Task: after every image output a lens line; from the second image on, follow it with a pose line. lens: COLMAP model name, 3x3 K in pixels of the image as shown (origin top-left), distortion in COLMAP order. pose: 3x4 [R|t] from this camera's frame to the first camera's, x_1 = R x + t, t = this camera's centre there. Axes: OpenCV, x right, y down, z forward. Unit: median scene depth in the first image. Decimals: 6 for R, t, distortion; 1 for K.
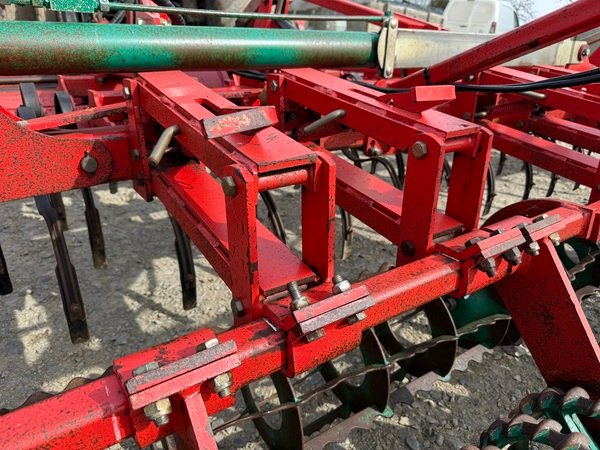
lens RADIAL K [[422.8, 0, 300.0], [0, 422.8, 225.0], [0, 0, 1]] dist [0.016248, -0.020432]
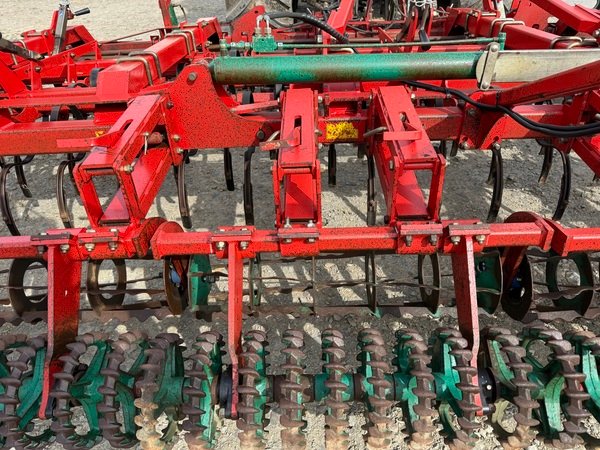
lens RADIAL K [[422.8, 0, 300.0], [0, 422.8, 225.0], [0, 0, 1]] dist [0.016248, -0.020432]
pose [[0.831856, 0.267692, -0.486165, 0.479640], [-0.187308, 0.960005, 0.208103, -0.128801], [0.522428, -0.082049, 0.848727, -0.377268]]
